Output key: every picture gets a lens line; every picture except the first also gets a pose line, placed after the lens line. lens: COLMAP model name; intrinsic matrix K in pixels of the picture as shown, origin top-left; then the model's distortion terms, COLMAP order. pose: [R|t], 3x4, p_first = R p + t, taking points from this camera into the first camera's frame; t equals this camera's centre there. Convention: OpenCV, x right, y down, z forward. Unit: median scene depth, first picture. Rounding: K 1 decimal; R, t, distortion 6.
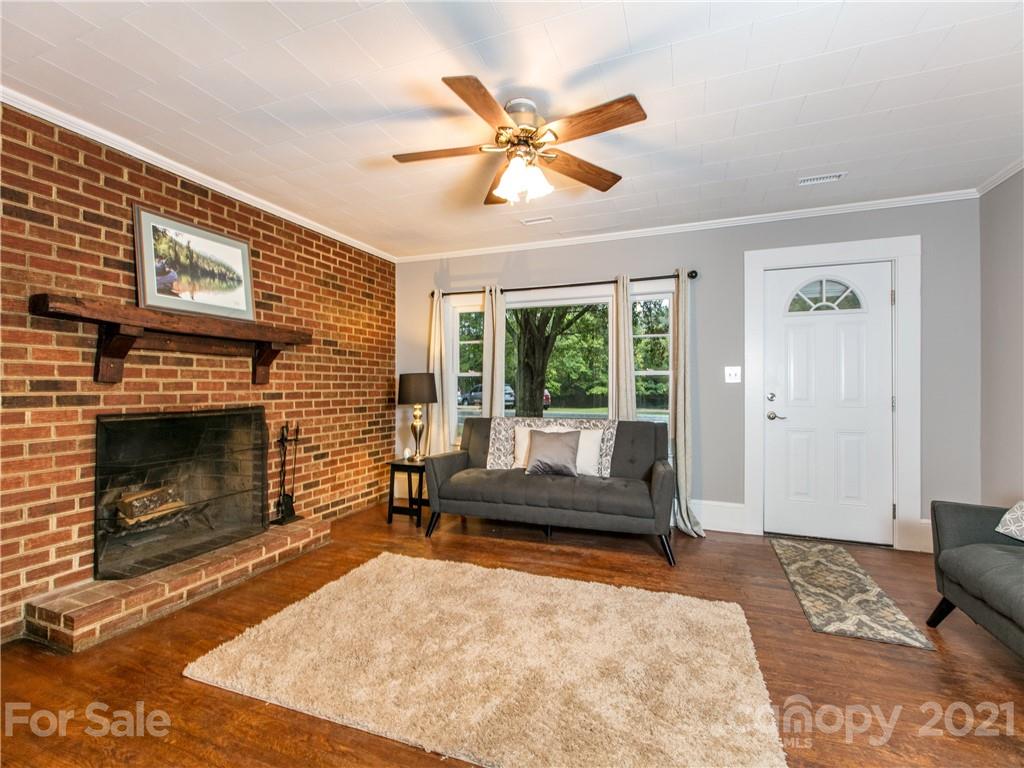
lens RADIAL K [[462.5, 0, 527.7], [0, 462.5, 382.7], [0, 0, 1]] dist [0.005098, -0.000864]
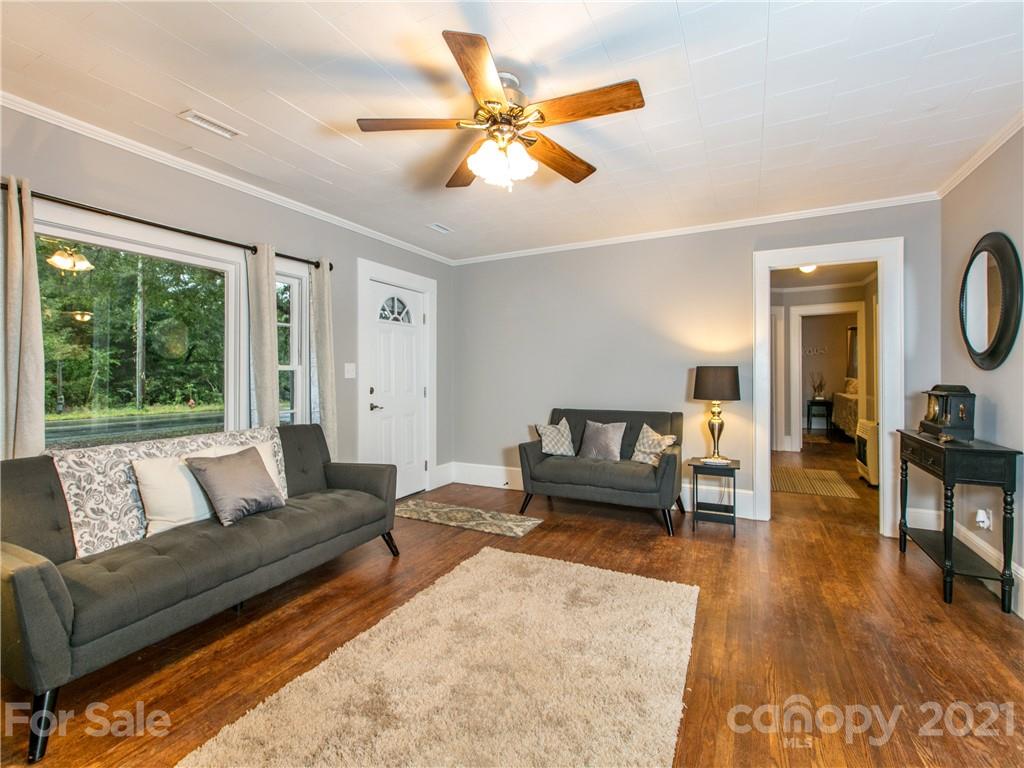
lens RADIAL K [[462.5, 0, 502.8], [0, 462.5, 379.8], [0, 0, 1]] dist [0.005098, -0.000864]
pose [[0.126334, -0.013030, 0.991902, -0.704749], [0.003575, 0.999913, 0.012680, -0.011761], [-0.991981, 0.001944, 0.126370, 0.659340]]
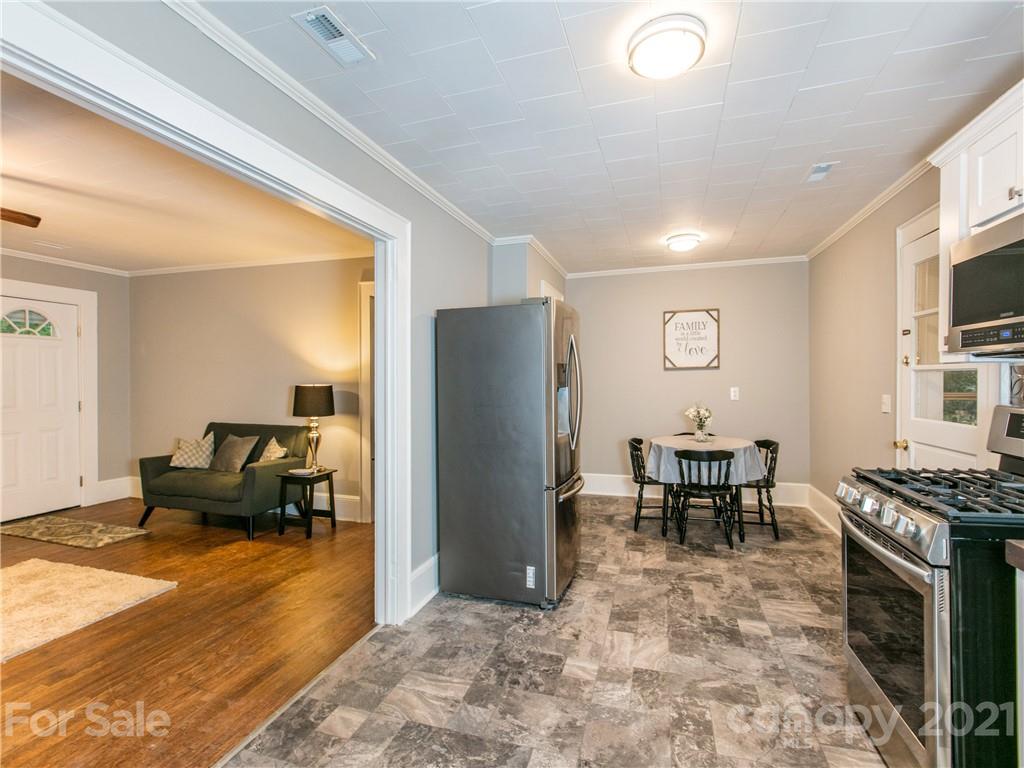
lens RADIAL K [[498.2, 0, 517.8], [0, 498.2, 390.3], [0, 0, 1]] dist [0.006820, -0.002052]
pose [[-0.037367, -0.029290, 0.998872, -0.905739], [-0.005361, 0.999562, 0.029110, -0.064112], [-0.999287, -0.004267, -0.037507, -0.329952]]
